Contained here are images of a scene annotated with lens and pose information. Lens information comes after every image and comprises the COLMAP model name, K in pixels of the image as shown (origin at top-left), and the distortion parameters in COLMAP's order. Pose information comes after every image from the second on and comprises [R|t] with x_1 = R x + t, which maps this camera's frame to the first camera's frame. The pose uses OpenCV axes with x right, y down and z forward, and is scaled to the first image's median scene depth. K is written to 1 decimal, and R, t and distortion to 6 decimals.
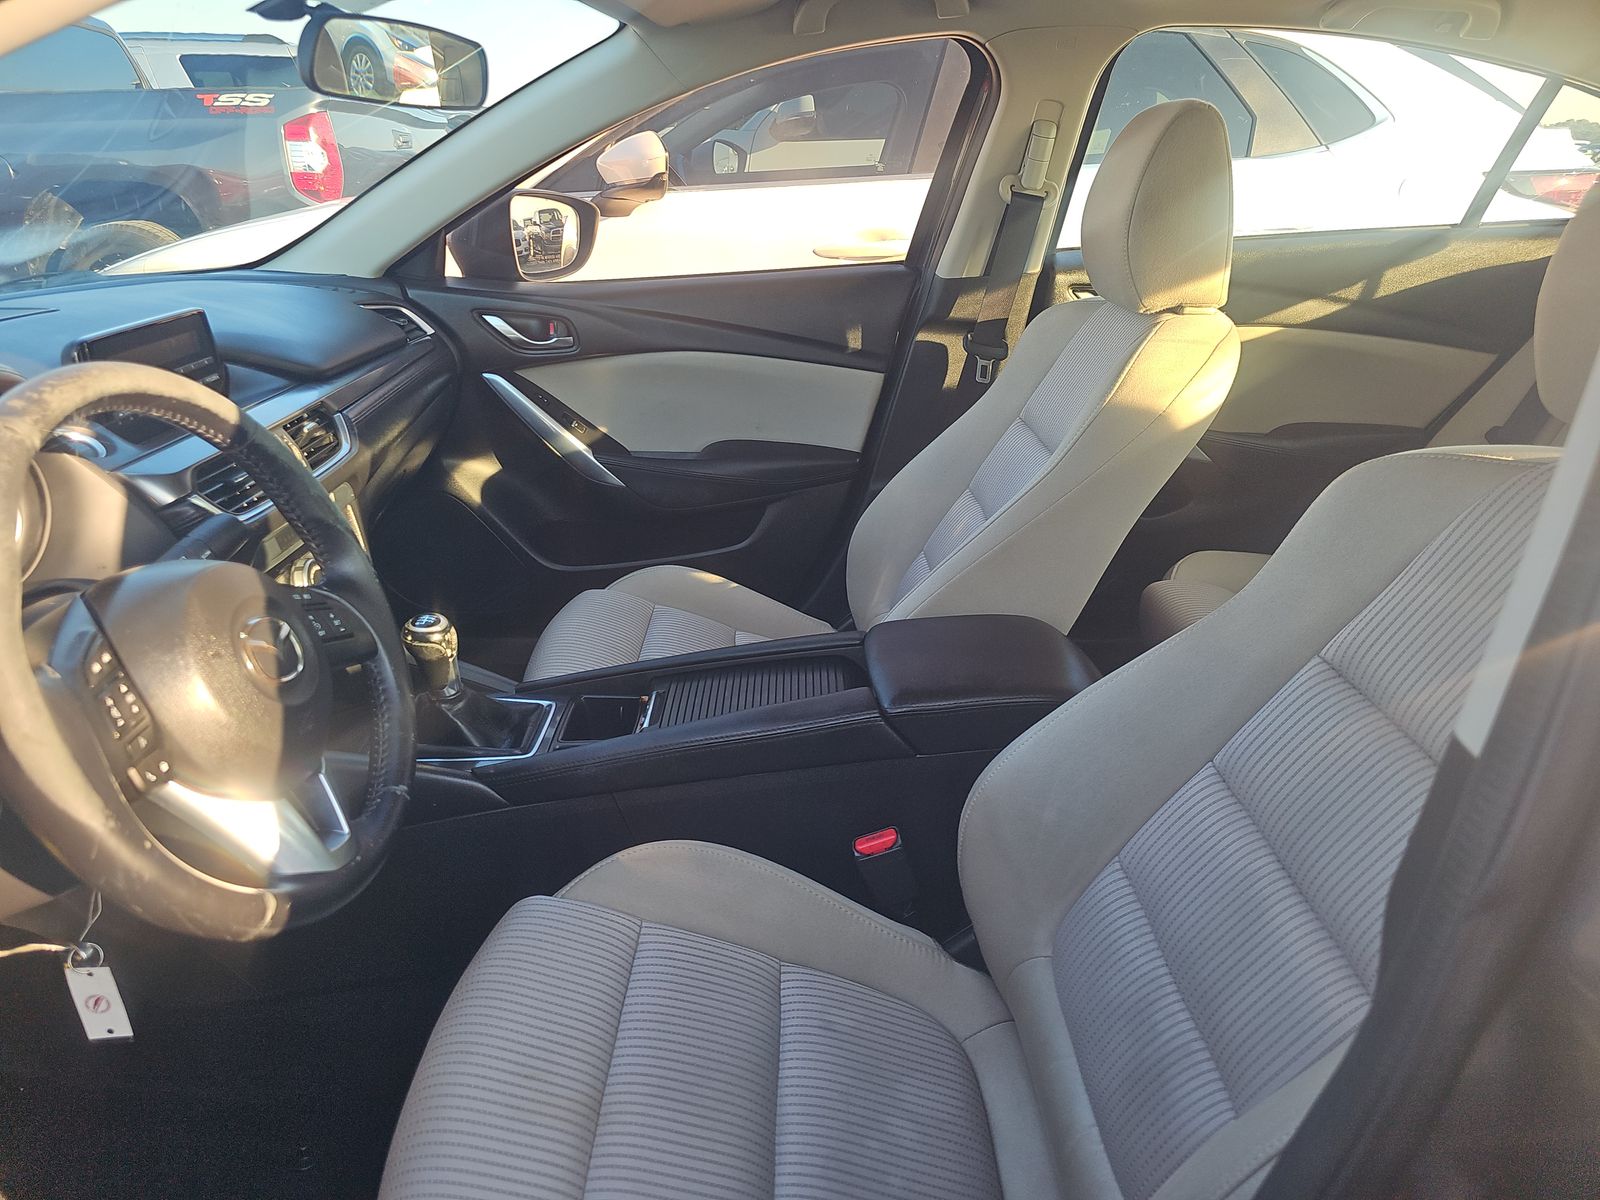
lens RADIAL K [[1077.5, 0, 778.9], [0, 1077.5, 624.9], [0, 0, 1]] dist [0.049102, -0.047769]
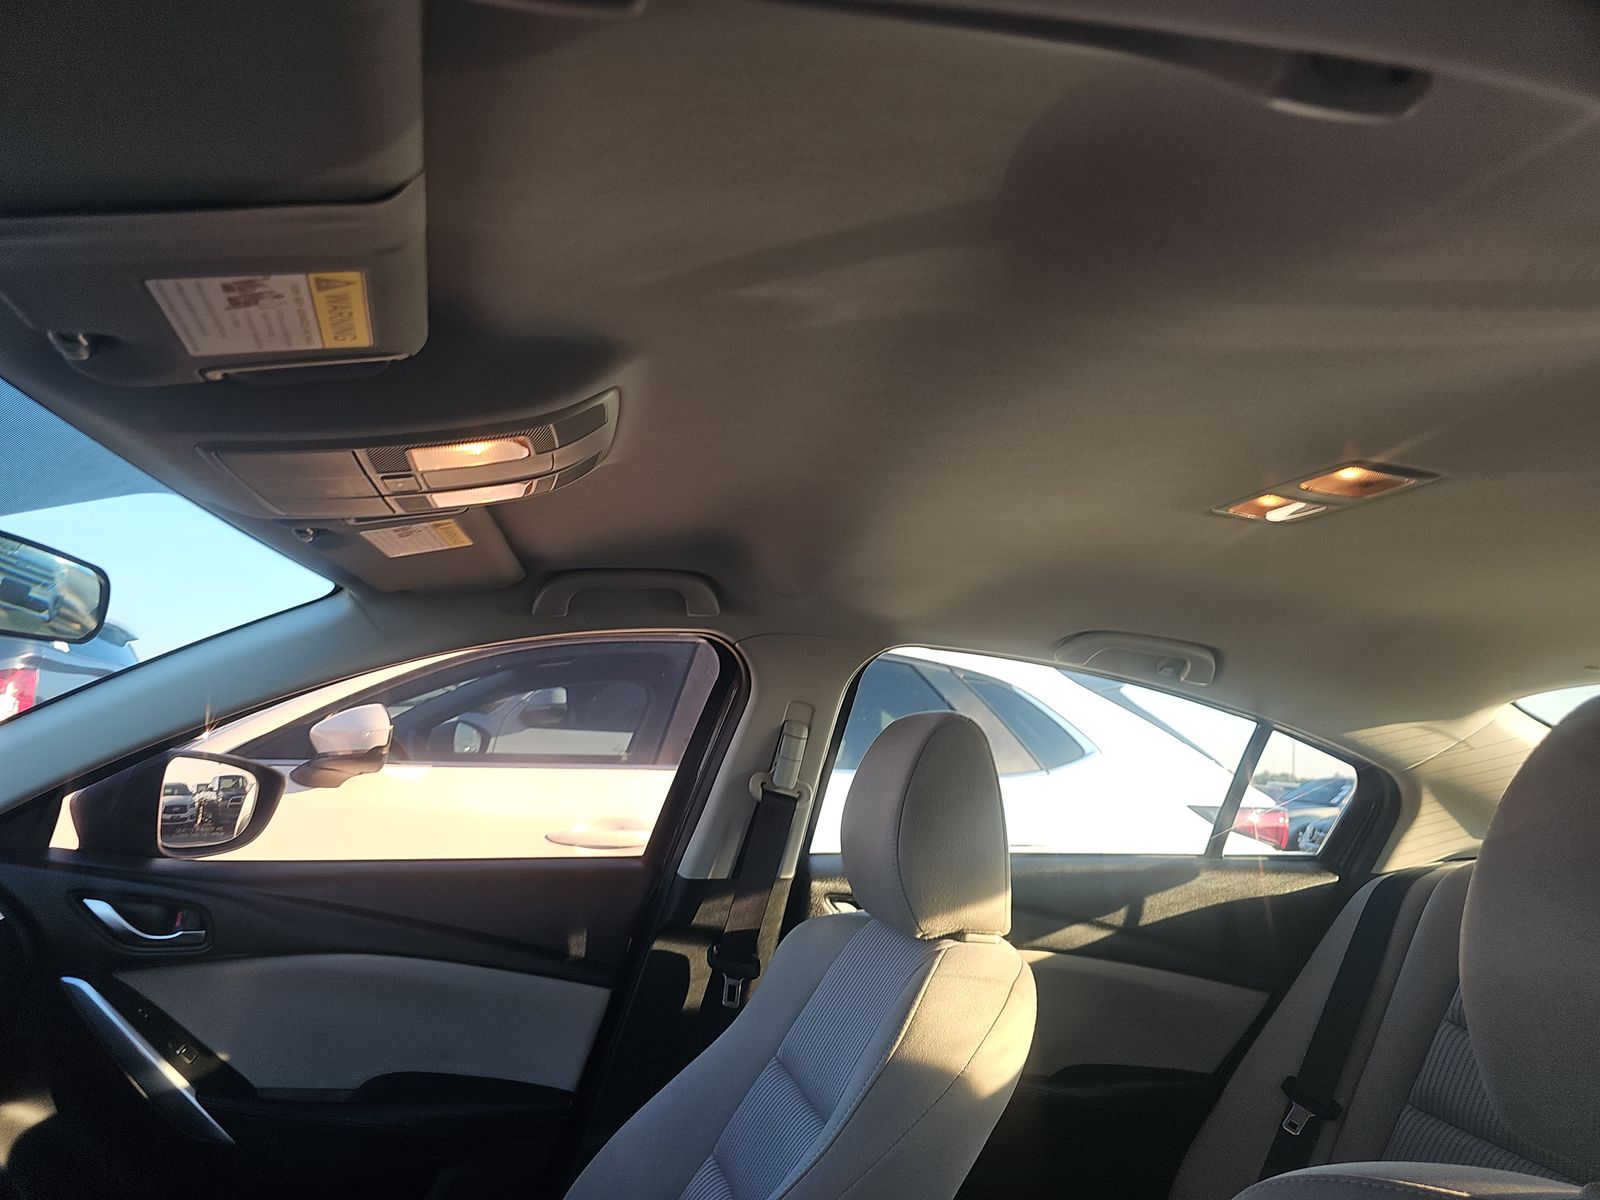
lens RADIAL K [[1077.5, 0, 794.2], [0, 1077.5, 596.7], [0, 0, 1]] dist [0.049102, -0.047769]
pose [[0.970425, 0.105631, 0.217064, 0.024227], [0.023908, 0.852708, -0.521841, -0.058598], [-0.240215, 0.511597, 0.824964, 0.150412]]
